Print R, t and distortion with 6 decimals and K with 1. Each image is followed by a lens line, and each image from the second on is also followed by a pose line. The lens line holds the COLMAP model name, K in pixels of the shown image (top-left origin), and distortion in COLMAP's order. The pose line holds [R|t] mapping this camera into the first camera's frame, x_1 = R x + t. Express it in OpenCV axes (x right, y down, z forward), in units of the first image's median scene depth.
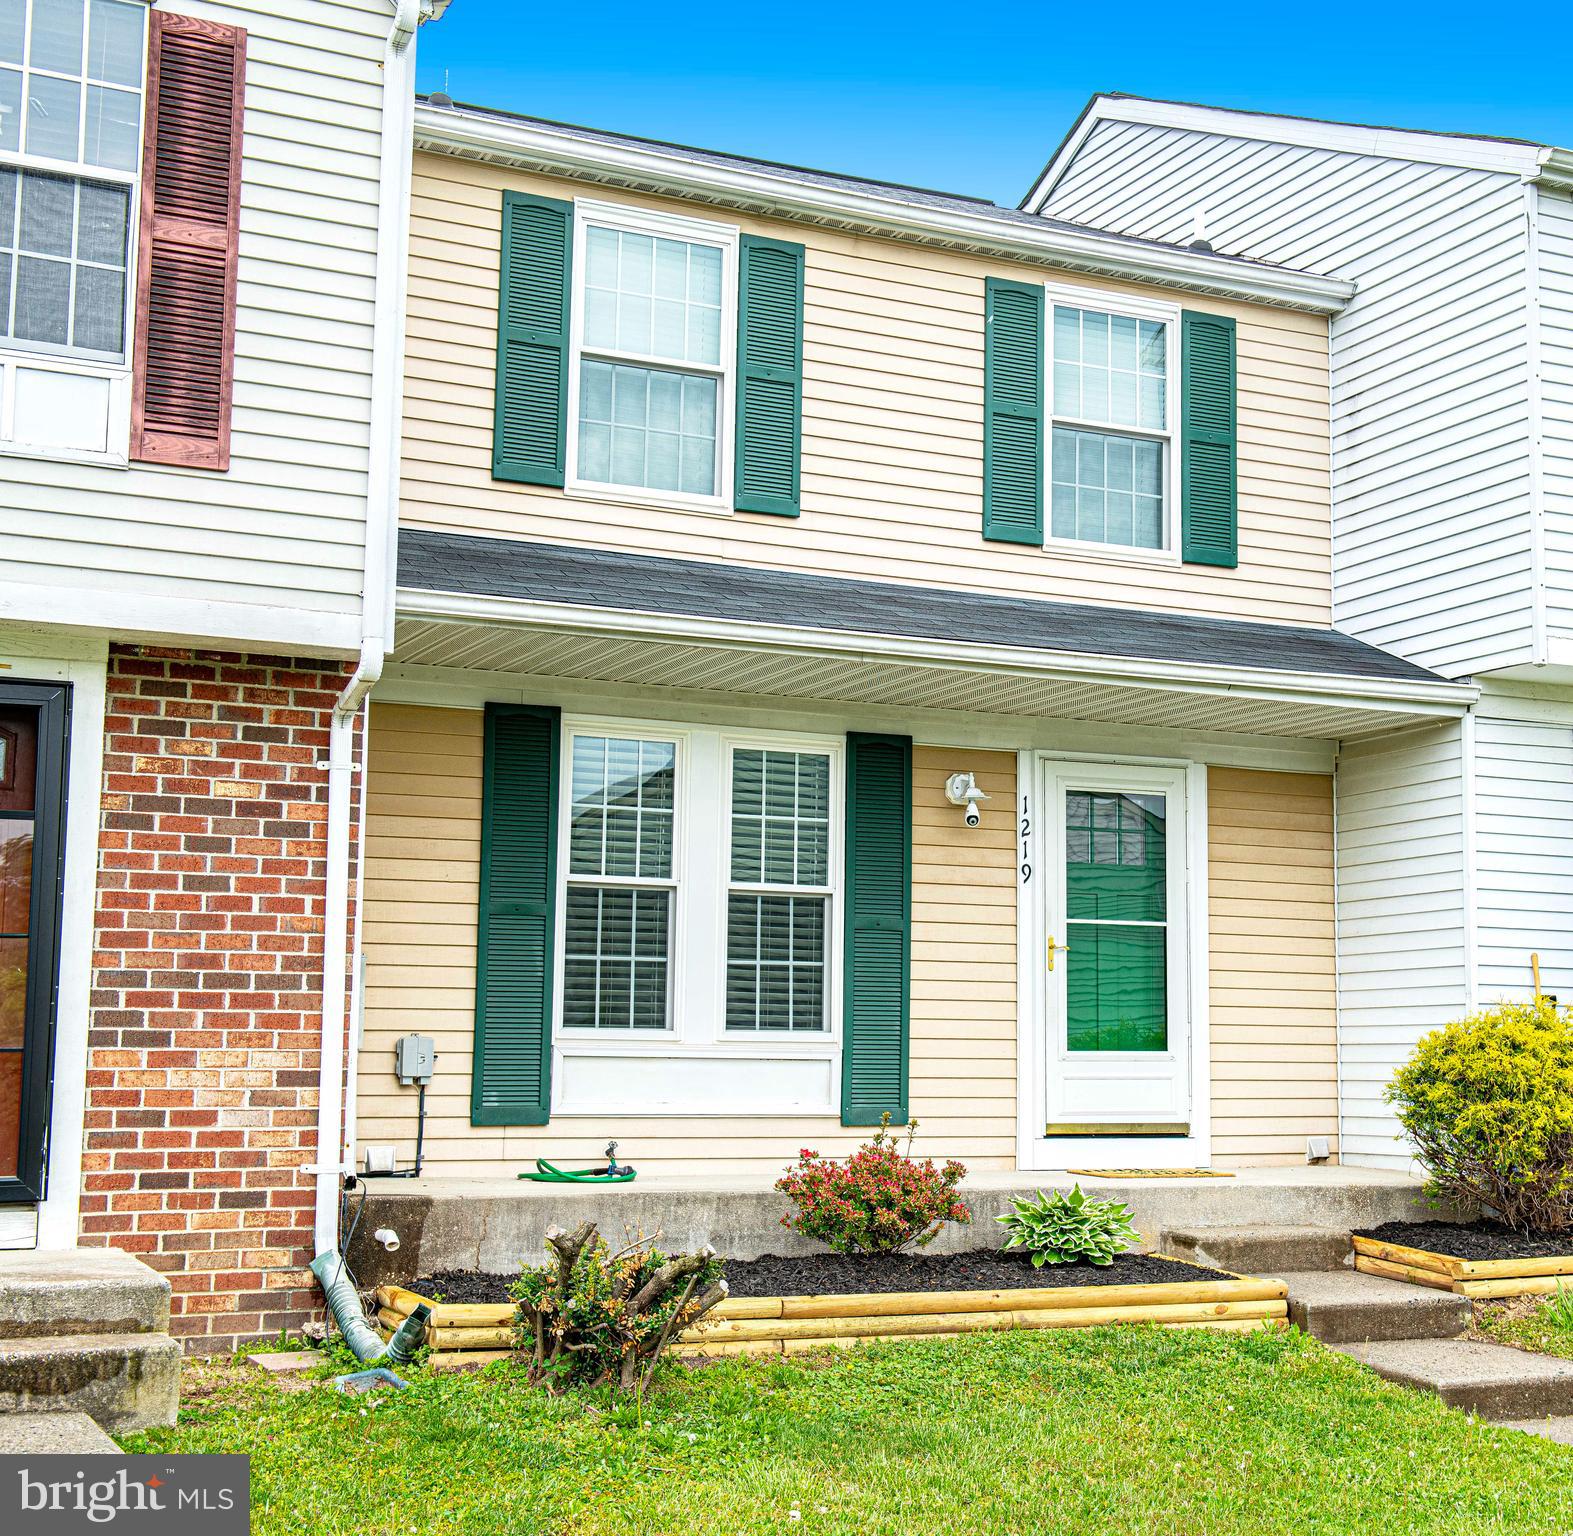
lens RADIAL K [[2399.4, 0, 906.6], [0, 2399.4, 788.9], [0, 0, 1]] dist [0.050055, 0.024113]
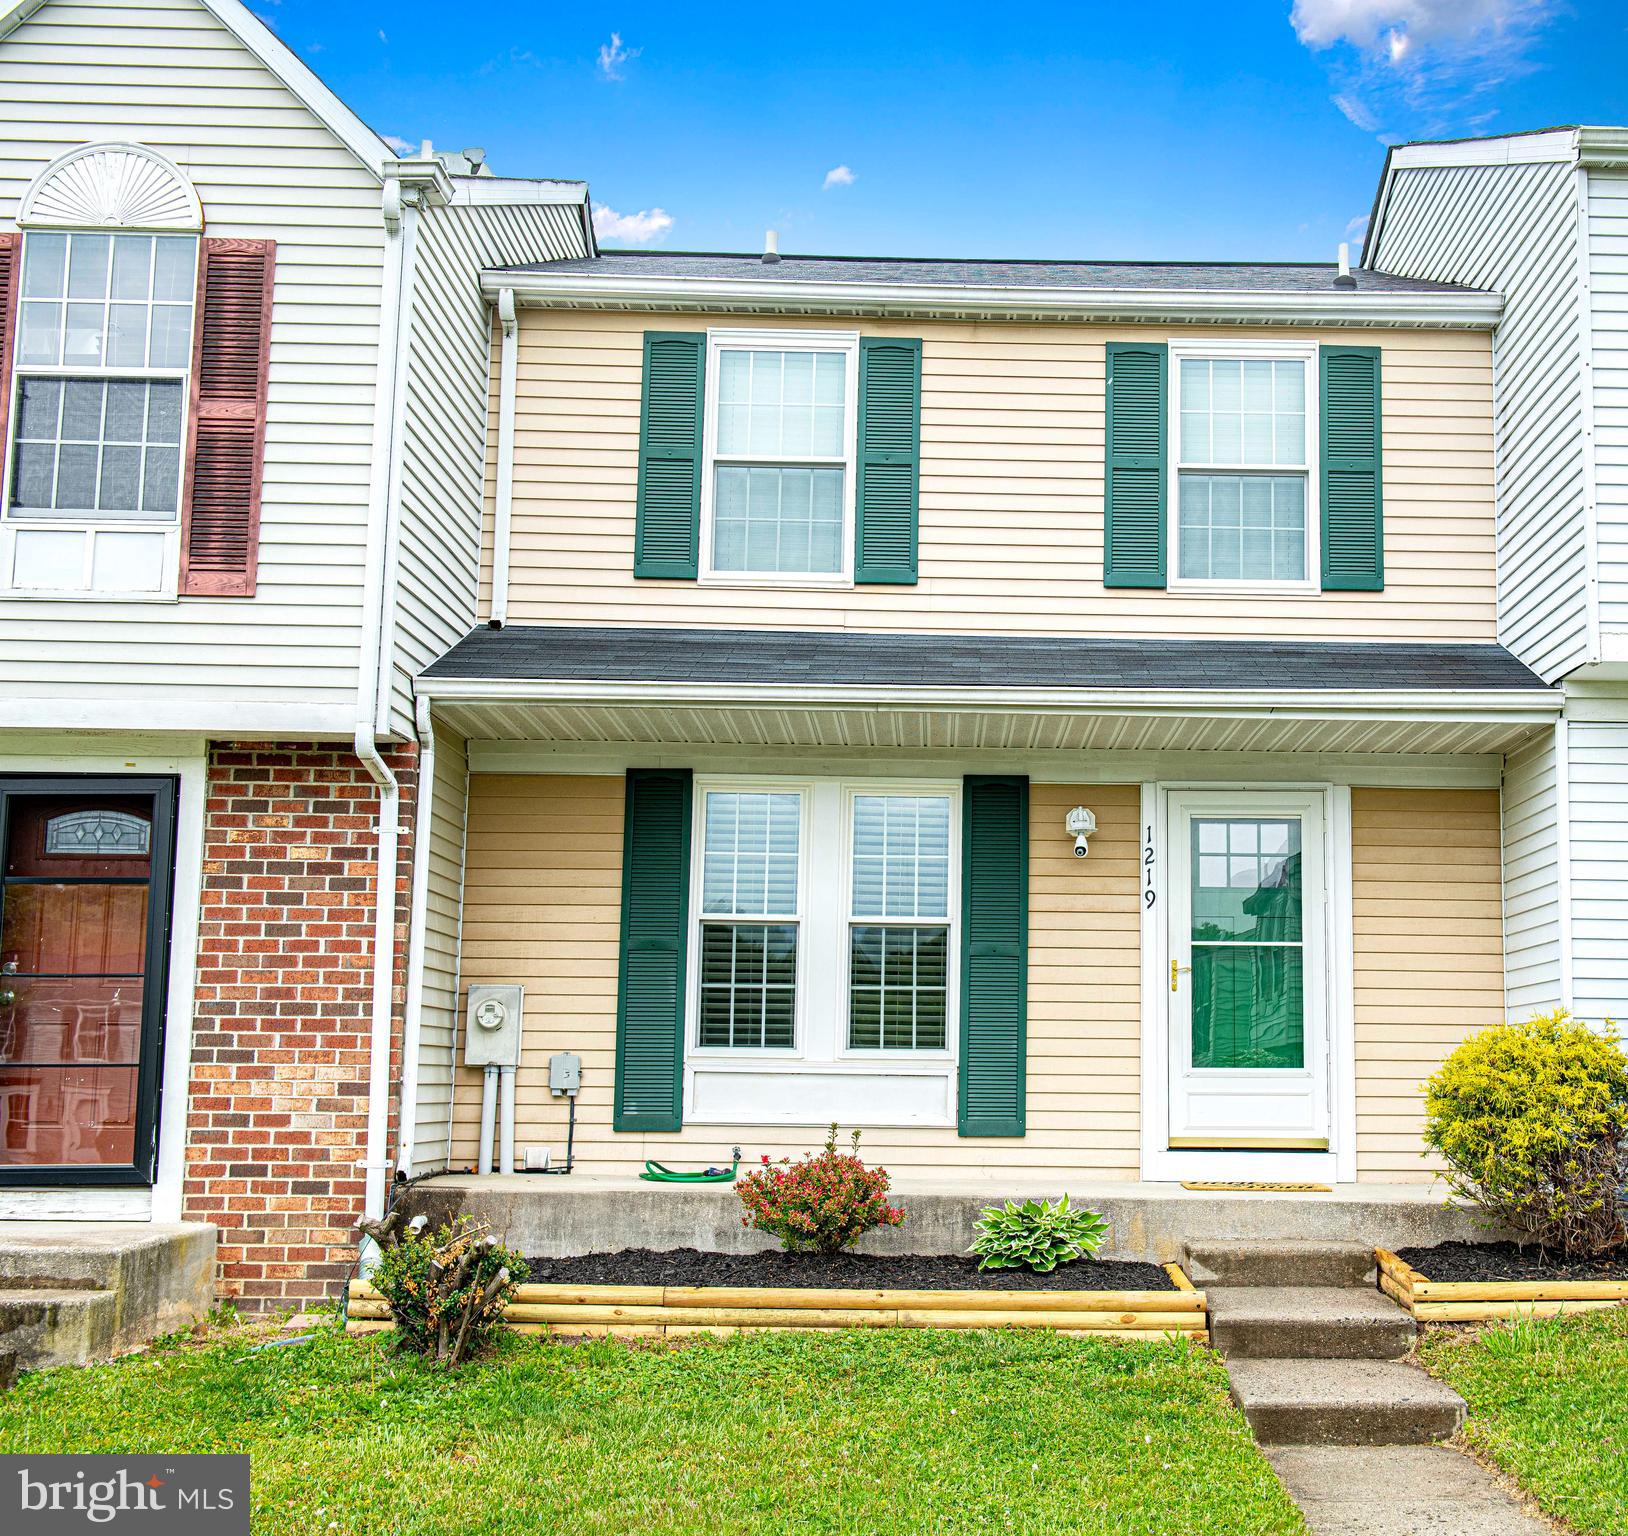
lens RADIAL K [[2118.4, 0, 1054.7], [0, 2118.4, 813.1], [0, 0, 1]] dist [0.015700, 0.005892]
pose [[0.905944, -0.050801, -0.420339, 0.444884], [0.045113, 0.998706, -0.023469, 0.019067], [0.420987, 0.002299, 0.907064, 0.151855]]
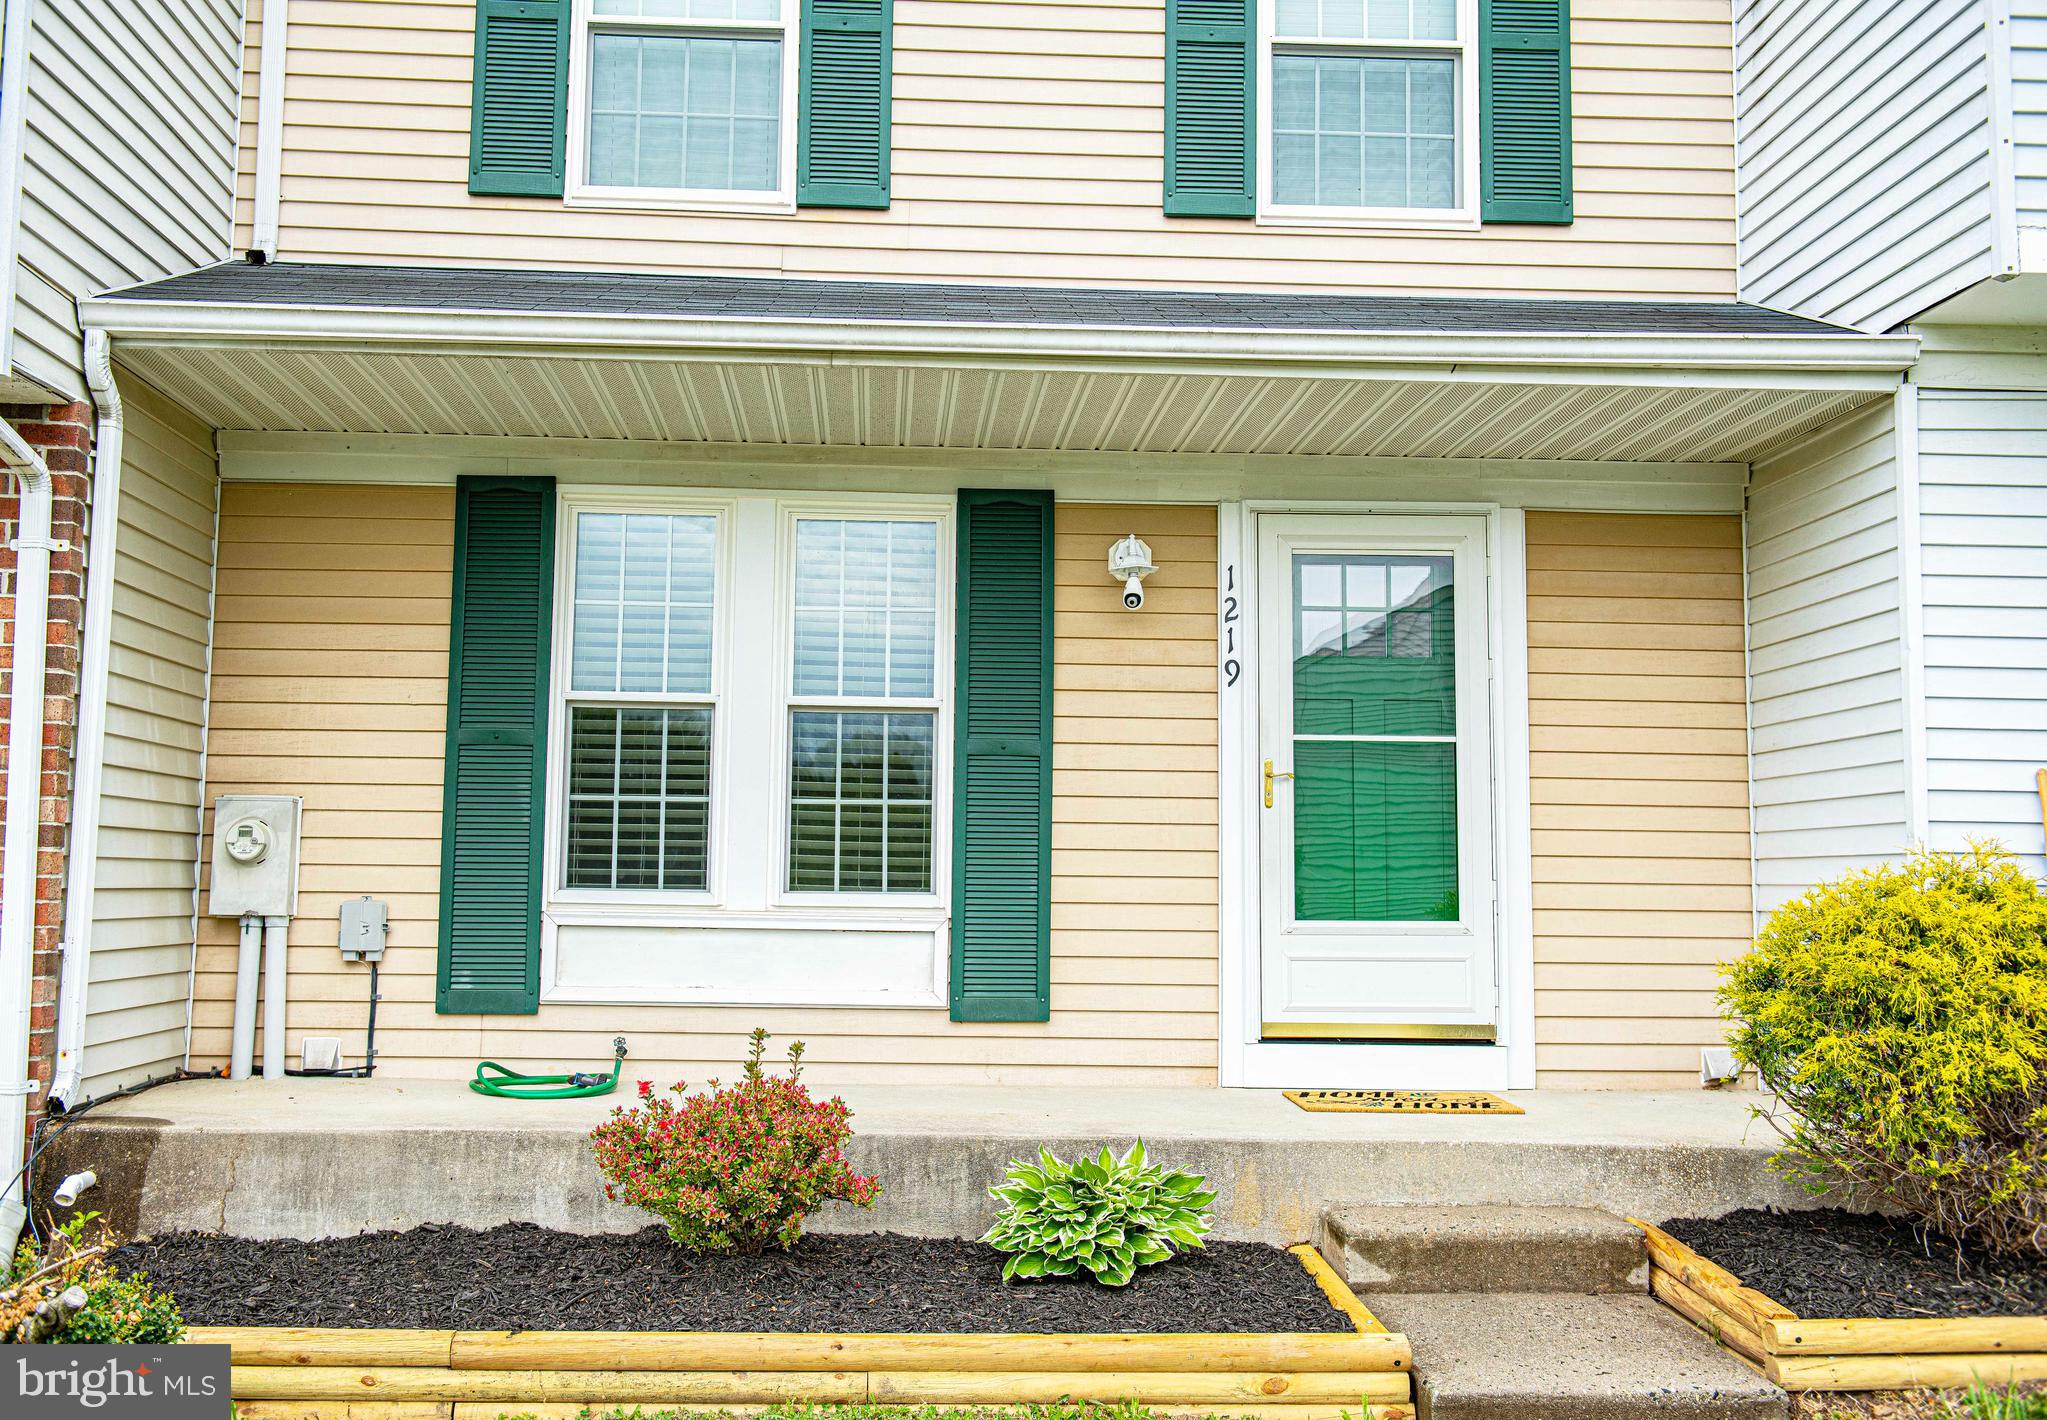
lens RADIAL K [[1849.2, 0, 1023.5], [0, 1849.2, 710.0], [0, 0, 1]] dist [0.017438, -0.000606]
pose [[0.915803, -0.032531, -0.400309, 0.234724], [0.040877, 0.999088, 0.012326, 0.040588], [0.399543, -0.027652, 0.916297, 0.514506]]
